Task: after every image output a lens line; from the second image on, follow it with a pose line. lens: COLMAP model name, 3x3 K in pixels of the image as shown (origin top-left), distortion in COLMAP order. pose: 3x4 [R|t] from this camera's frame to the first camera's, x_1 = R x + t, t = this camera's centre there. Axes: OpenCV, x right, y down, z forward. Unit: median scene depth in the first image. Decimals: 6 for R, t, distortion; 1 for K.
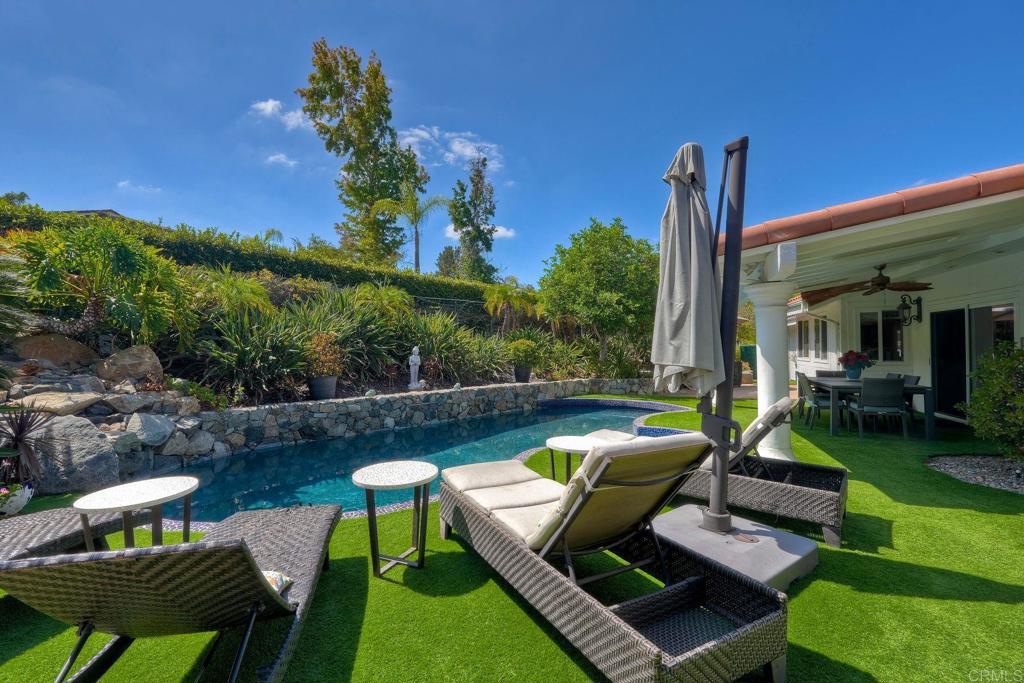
lens RADIAL K [[461.6, 0, 523.0], [0, 461.6, 343.3], [0, 0, 1]] dist [0.001266, 0.000068]
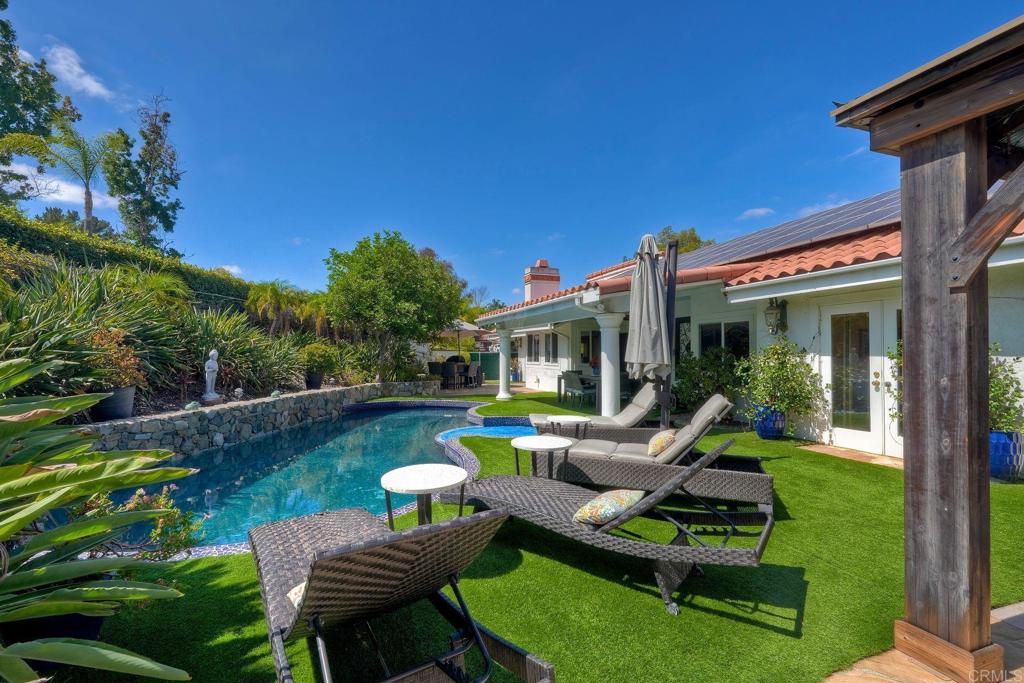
lens RADIAL K [[450.1, 0, 532.7], [0, 450.1, 355.8], [0, 0, 1]] dist [0.000340, 0.000083]
pose [[0.757800, 0.005559, 0.652464, -0.280909], [-0.013615, 0.999881, 0.007293, 0.003362], [-0.652345, -0.014410, 0.757785, 0.000417]]
